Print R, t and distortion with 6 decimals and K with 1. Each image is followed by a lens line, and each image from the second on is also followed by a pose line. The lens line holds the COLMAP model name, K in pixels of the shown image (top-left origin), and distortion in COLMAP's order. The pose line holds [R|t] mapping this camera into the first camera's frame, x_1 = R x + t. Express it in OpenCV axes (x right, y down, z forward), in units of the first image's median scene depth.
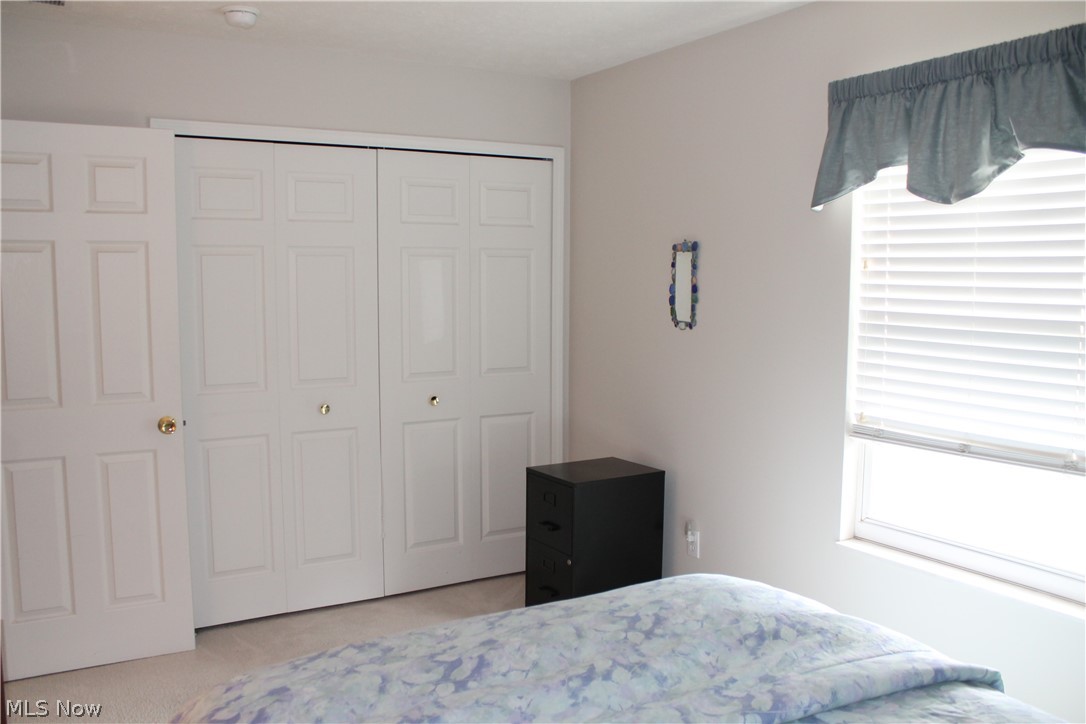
lens RADIAL K [[931.6, 0, 538.6], [0, 931.6, 368.5], [0, 0, 1]] dist [-0.156406, 0.145478]
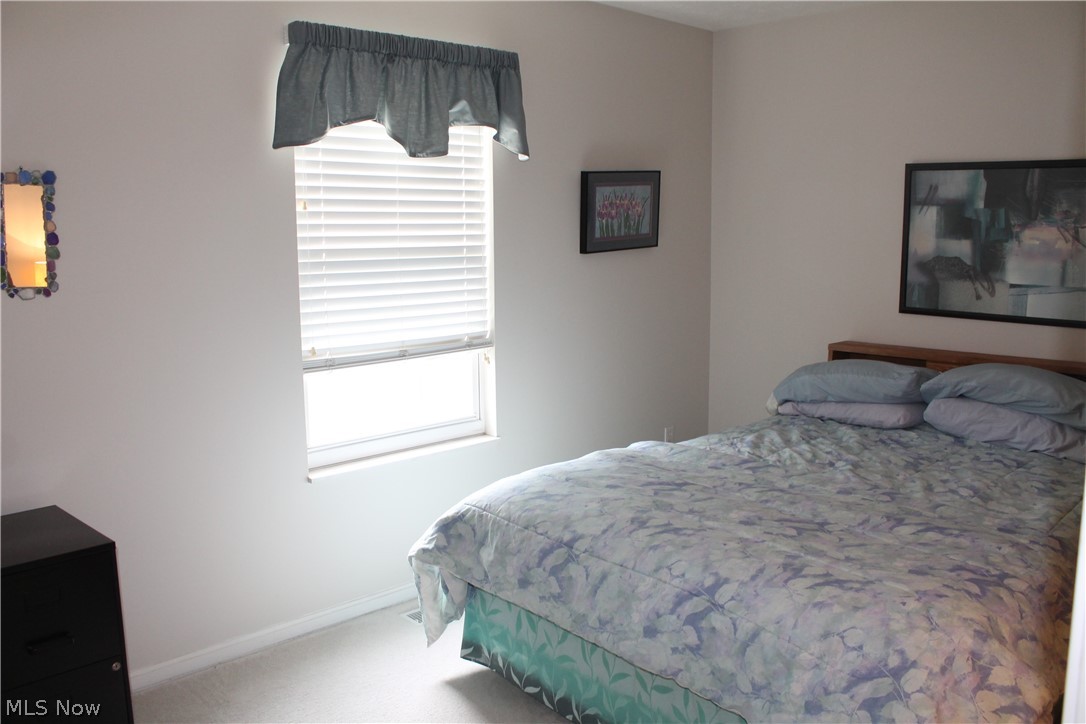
lens RADIAL K [[931.6, 0, 540.4], [0, 931.6, 361.0], [0, 0, 1]] dist [-0.156406, 0.145478]
pose [[-0.239261, -0.135985, 0.961386, -0.737576], [0.106274, 0.980528, 0.165141, -0.085064], [-0.965122, 0.141682, -0.220150, 1.002962]]
